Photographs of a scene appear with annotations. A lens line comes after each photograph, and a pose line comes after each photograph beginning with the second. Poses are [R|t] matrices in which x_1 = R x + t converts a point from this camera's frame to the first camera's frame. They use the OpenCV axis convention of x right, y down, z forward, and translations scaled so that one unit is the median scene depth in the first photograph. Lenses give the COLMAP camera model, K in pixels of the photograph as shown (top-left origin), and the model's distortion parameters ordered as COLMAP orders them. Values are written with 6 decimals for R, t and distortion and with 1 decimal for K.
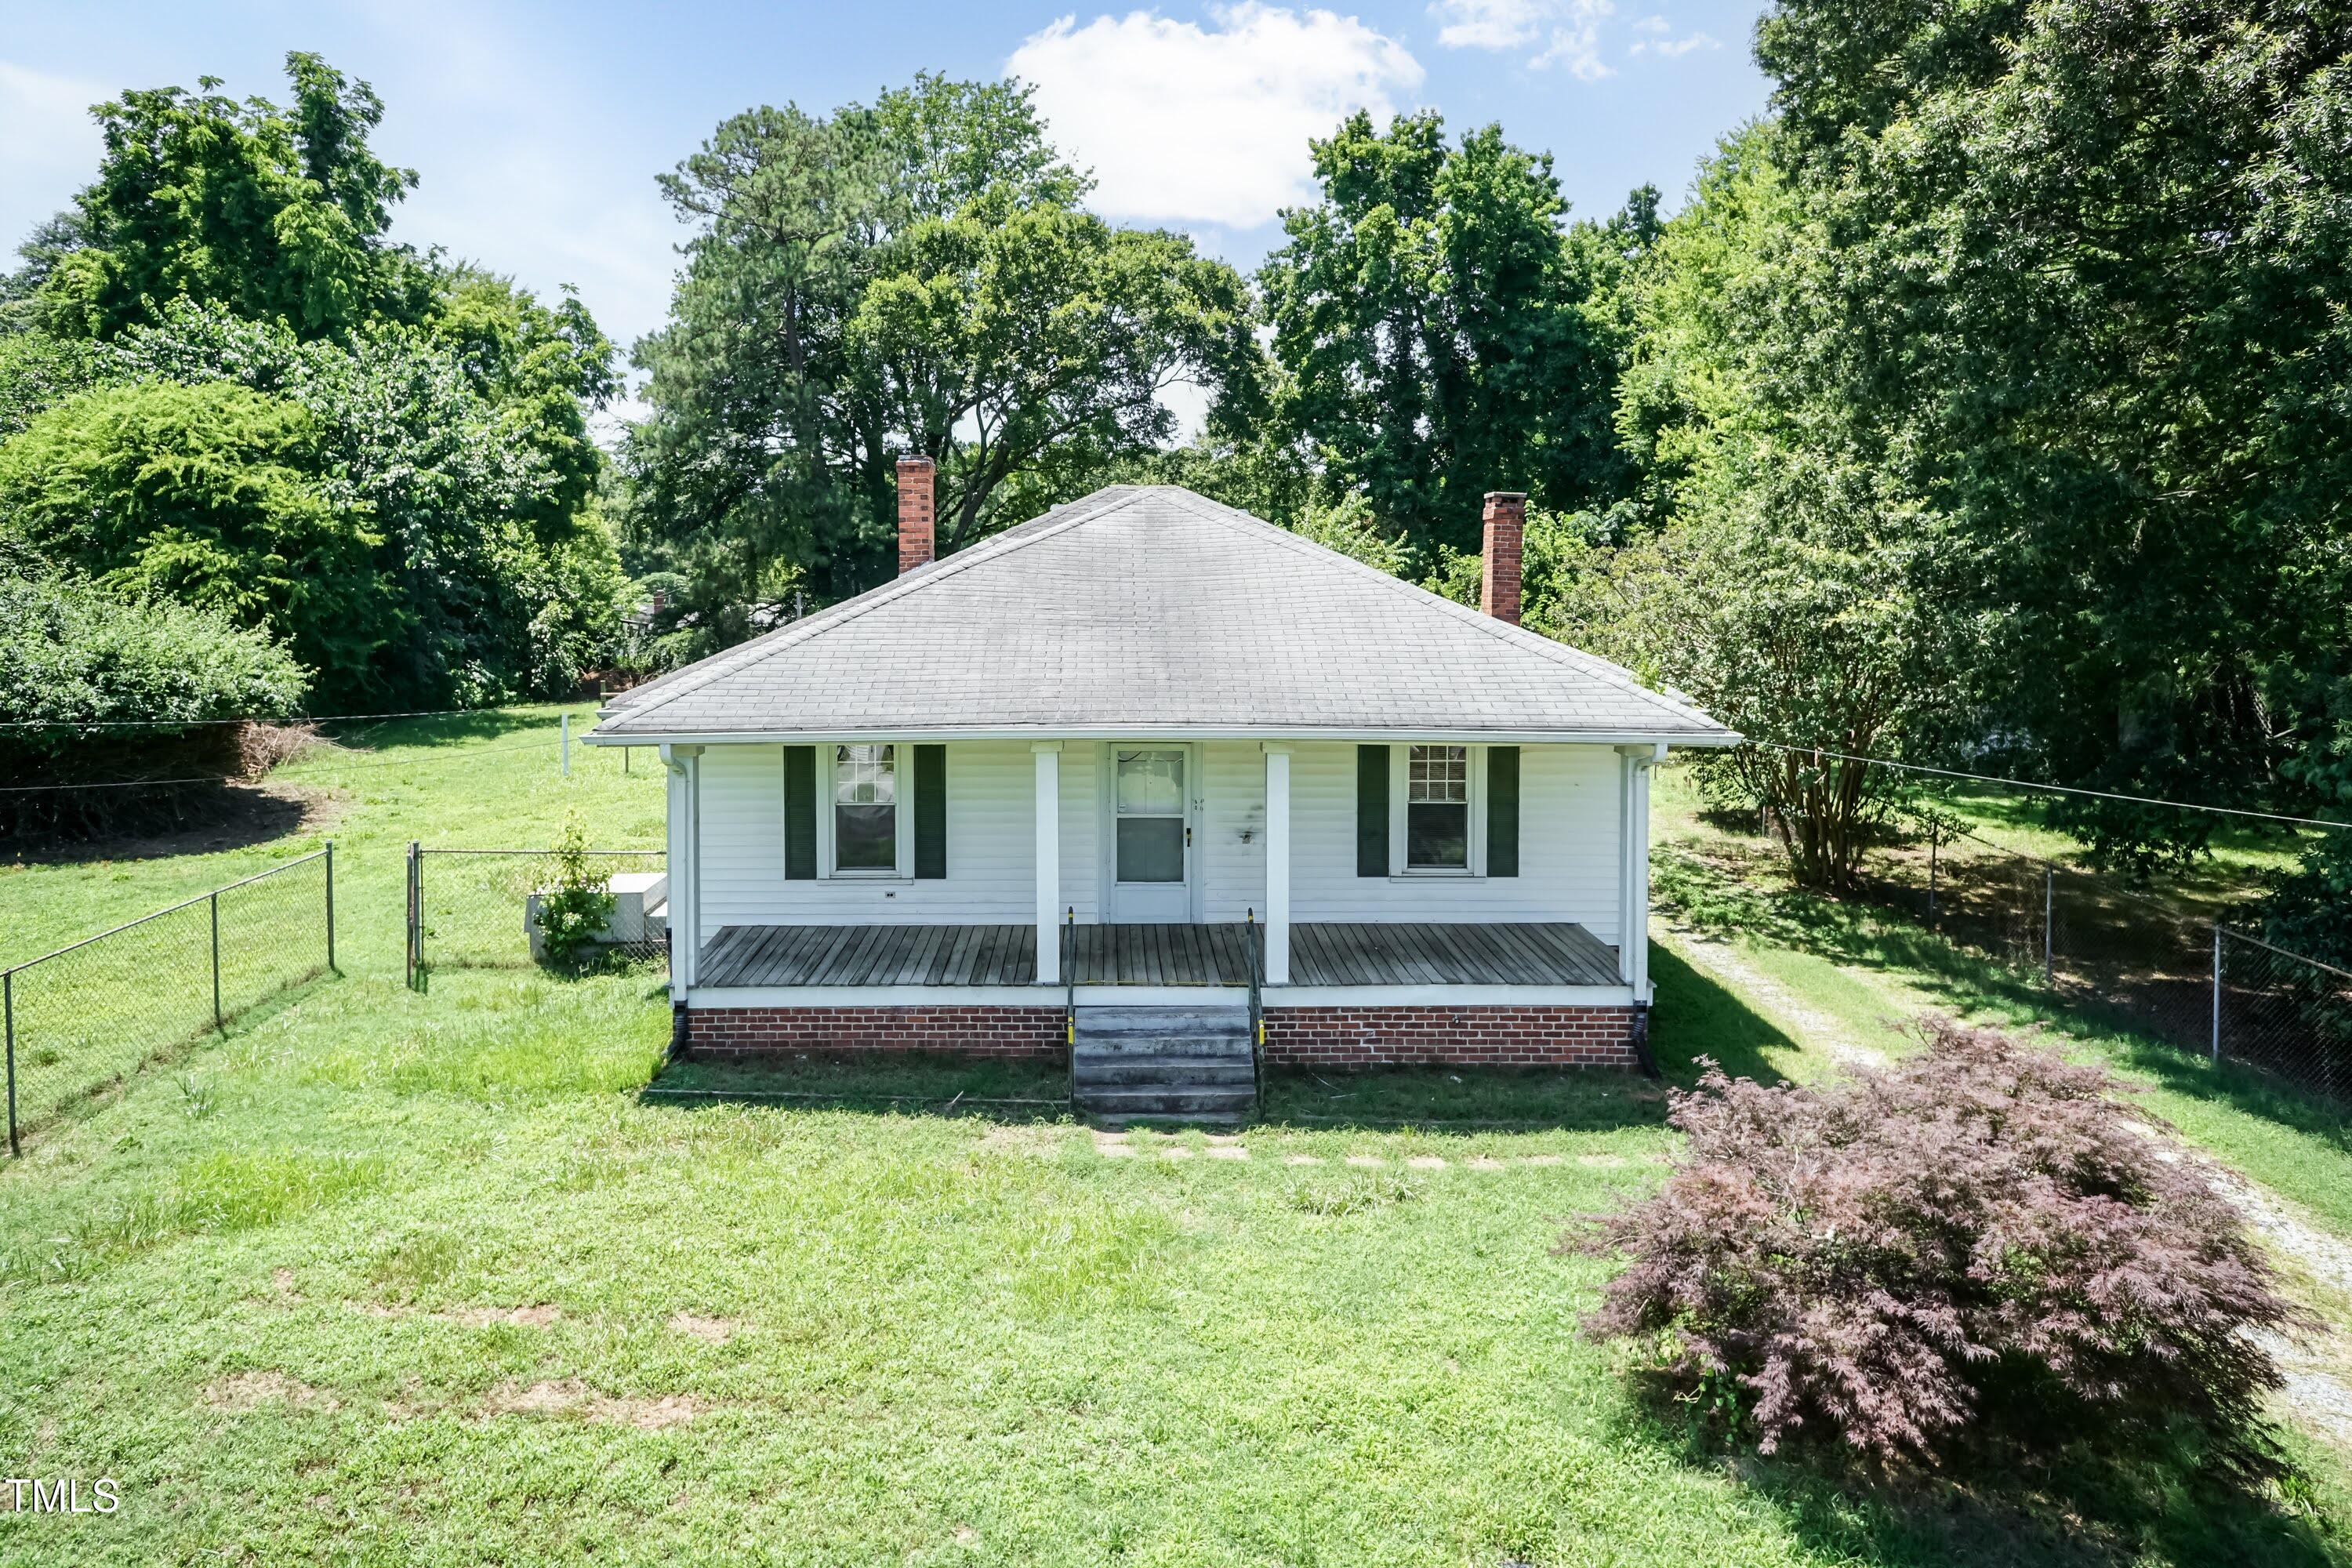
lens RADIAL K [[1652.5, 0, 1116.7], [0, 1652.5, 668.2], [0, 0, 1]] dist [0.021582, 0.028601]
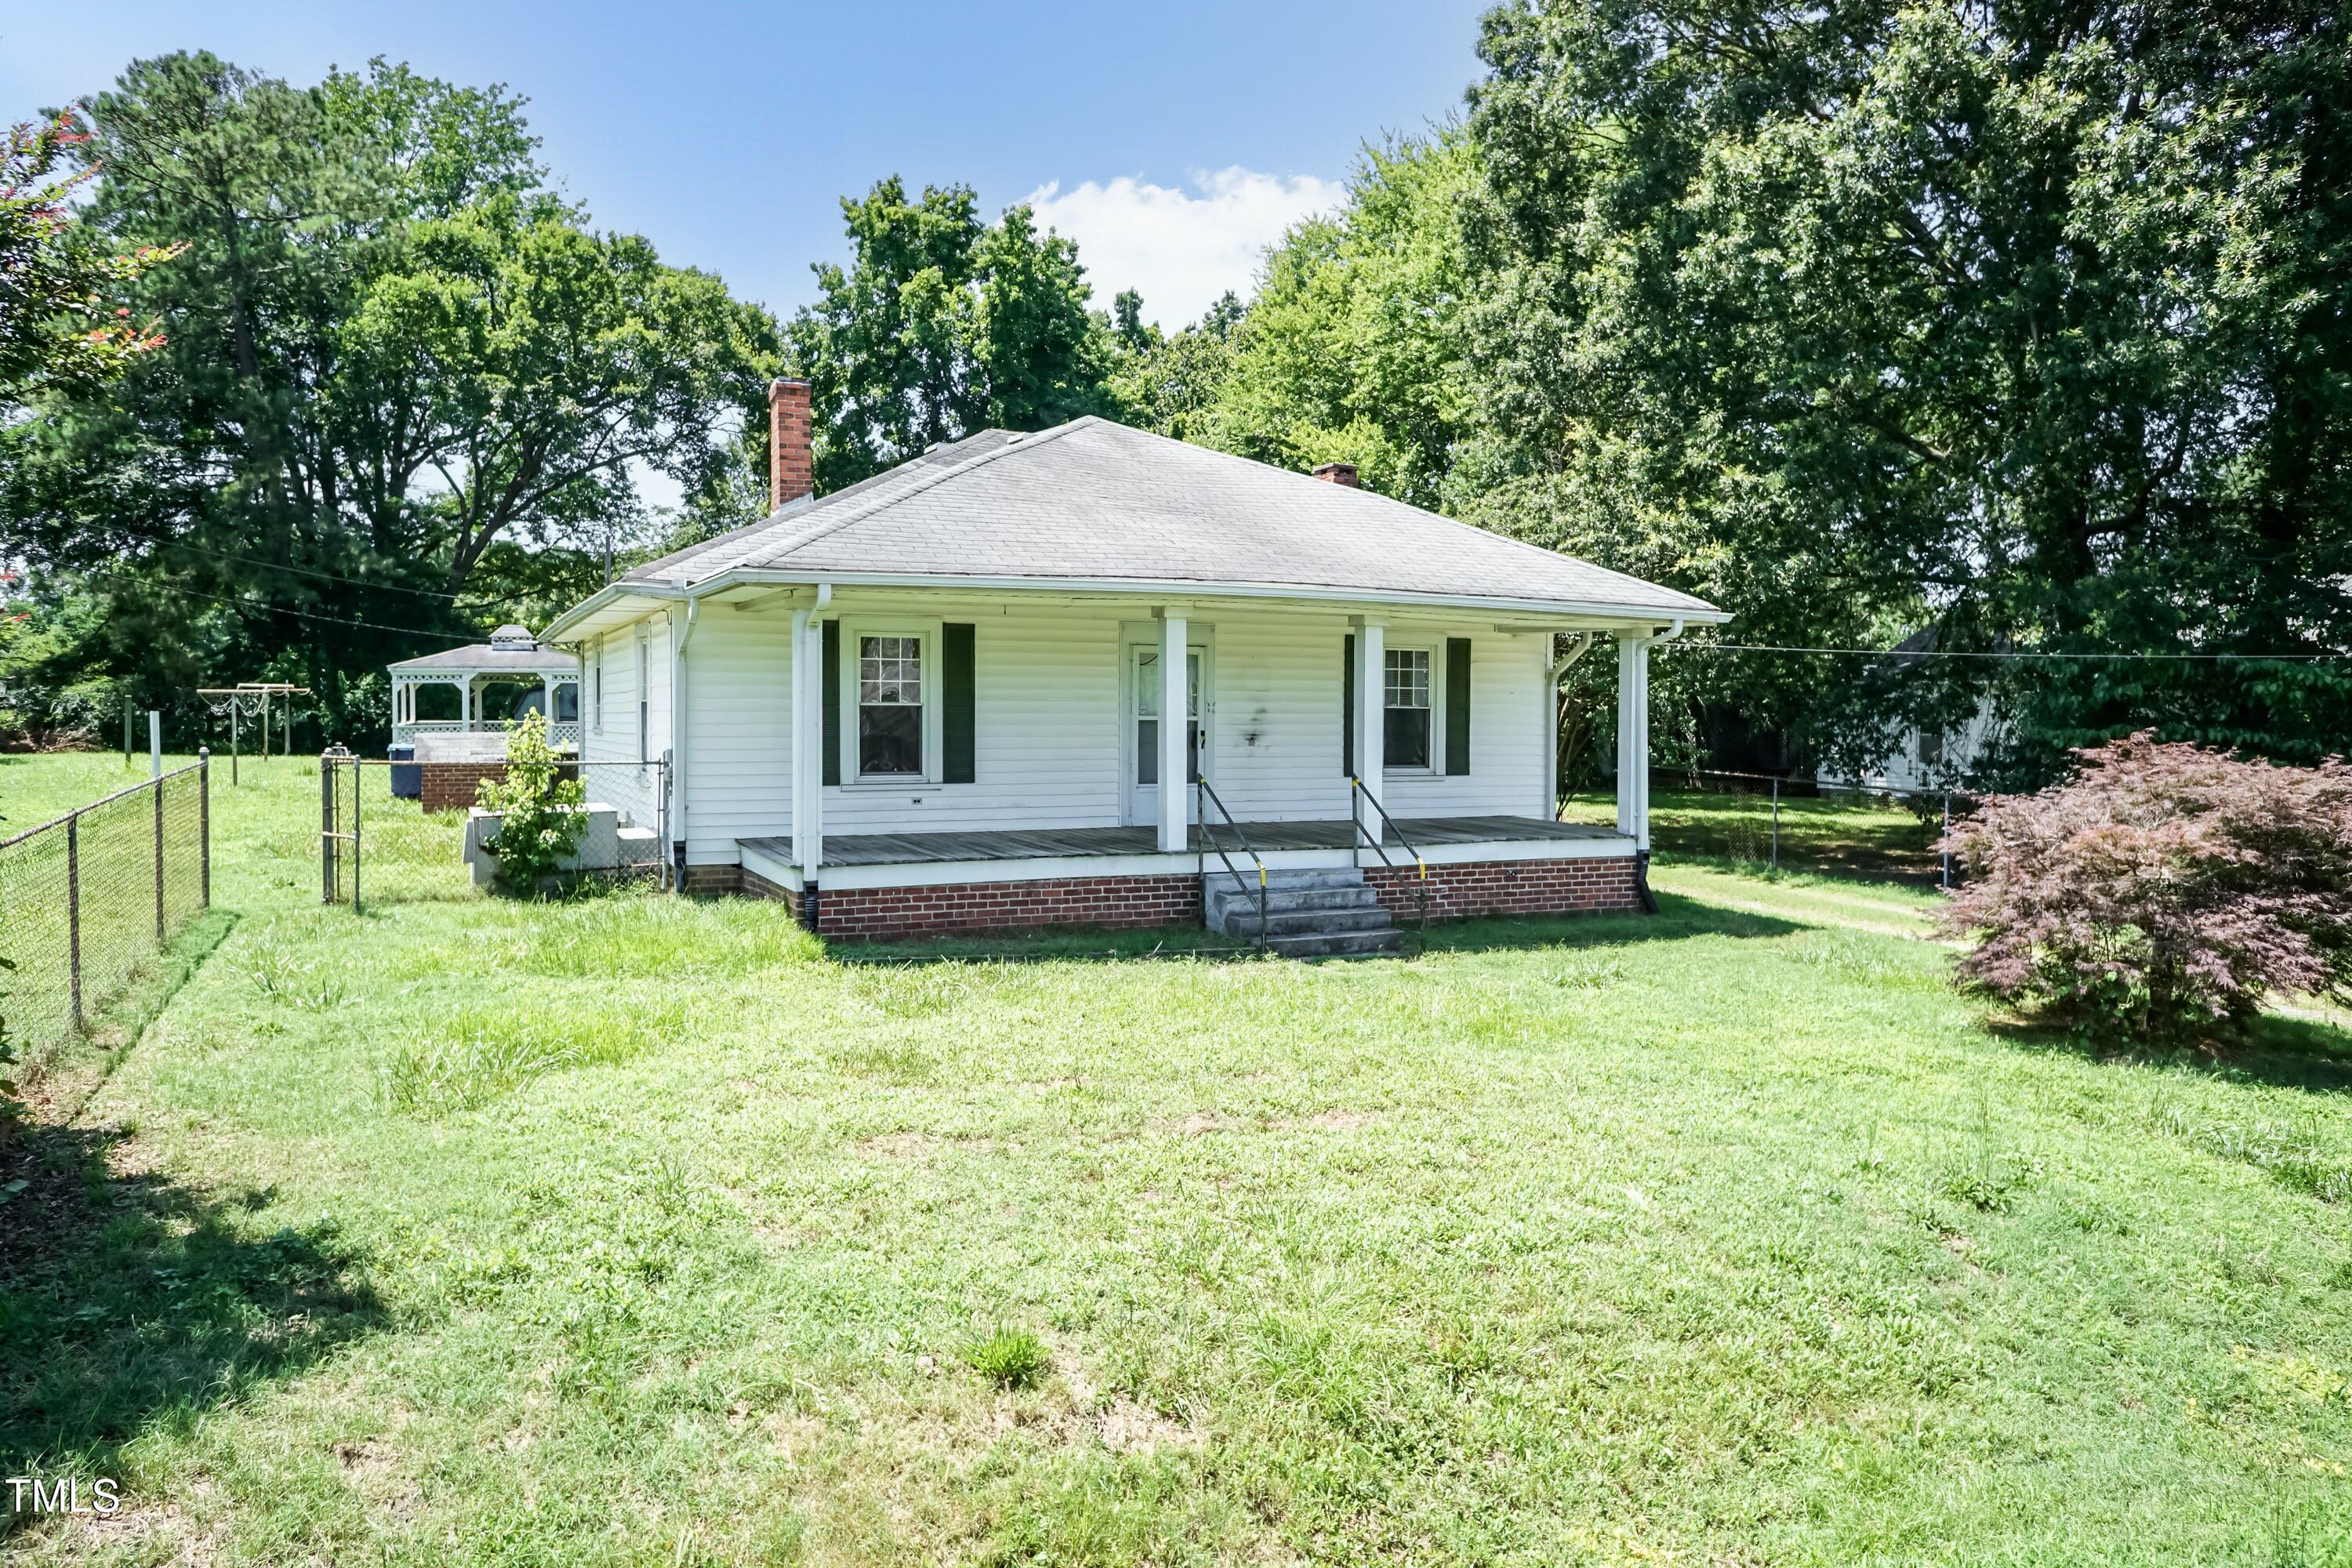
lens RADIAL K [[1652.5, 0, 1163.1], [0, 1652.5, 778.7], [0, 0, 1]] dist [0.021582, 0.028601]
pose [[0.904403, -0.010221, 0.426557, -0.151015], [0.018341, 0.999720, -0.014934, 0.051602], [-0.426285, 0.021330, 0.904337, 0.032613]]
